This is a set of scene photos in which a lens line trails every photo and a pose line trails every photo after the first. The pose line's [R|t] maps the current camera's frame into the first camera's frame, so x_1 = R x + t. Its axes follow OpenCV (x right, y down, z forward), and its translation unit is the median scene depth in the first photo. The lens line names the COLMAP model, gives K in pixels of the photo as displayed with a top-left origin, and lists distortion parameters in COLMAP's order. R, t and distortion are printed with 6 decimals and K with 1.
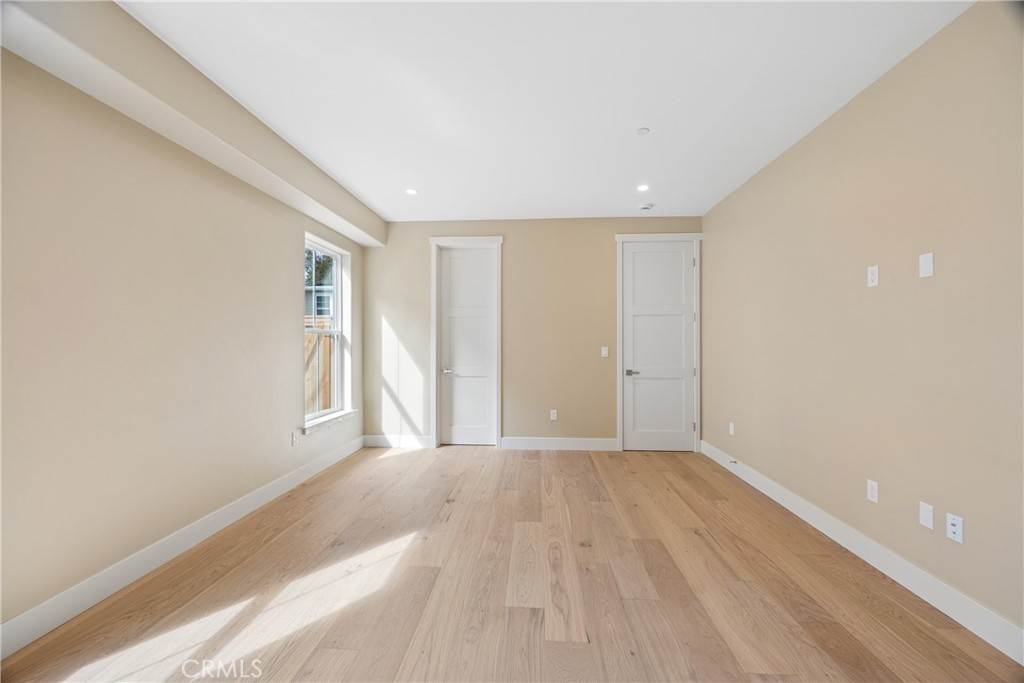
lens RADIAL K [[400.5, 0, 522.4], [0, 400.5, 344.5], [0, 0, 1]] dist [-0.001678, -0.000392]
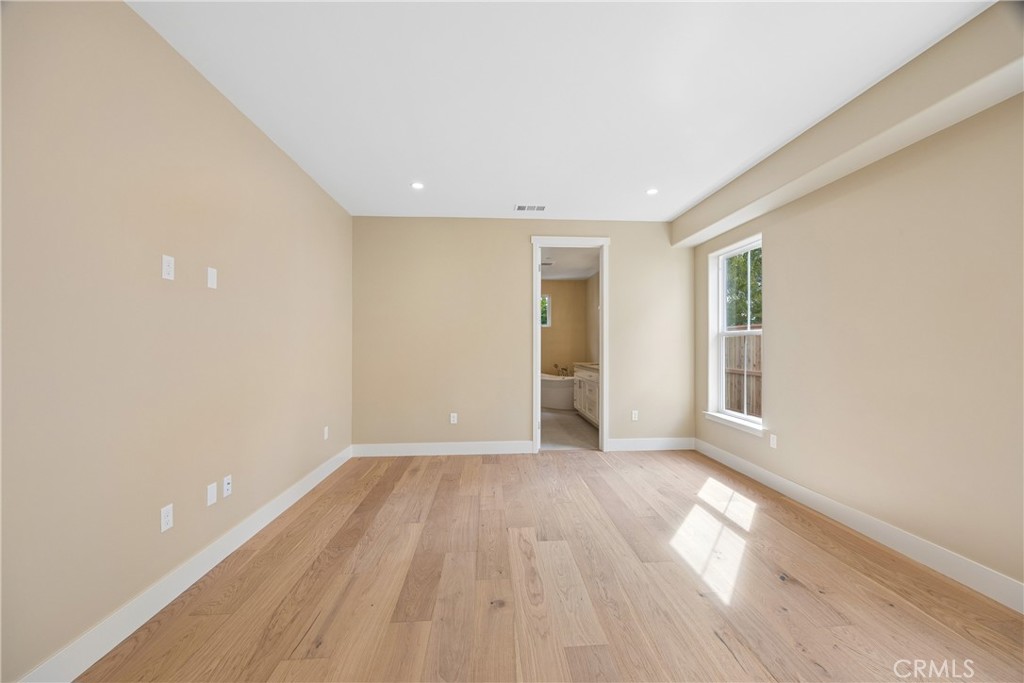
lens RADIAL K [[400.5, 0, 513.5], [0, 400.5, 339.4], [0, 0, 1]] dist [-0.001678, -0.000392]
pose [[-0.995218, -0.000451, -0.097677, 0.228713], [0.000796, 0.999919, -0.012728, -0.004513], [0.097675, -0.012744, -0.995137, 2.005332]]
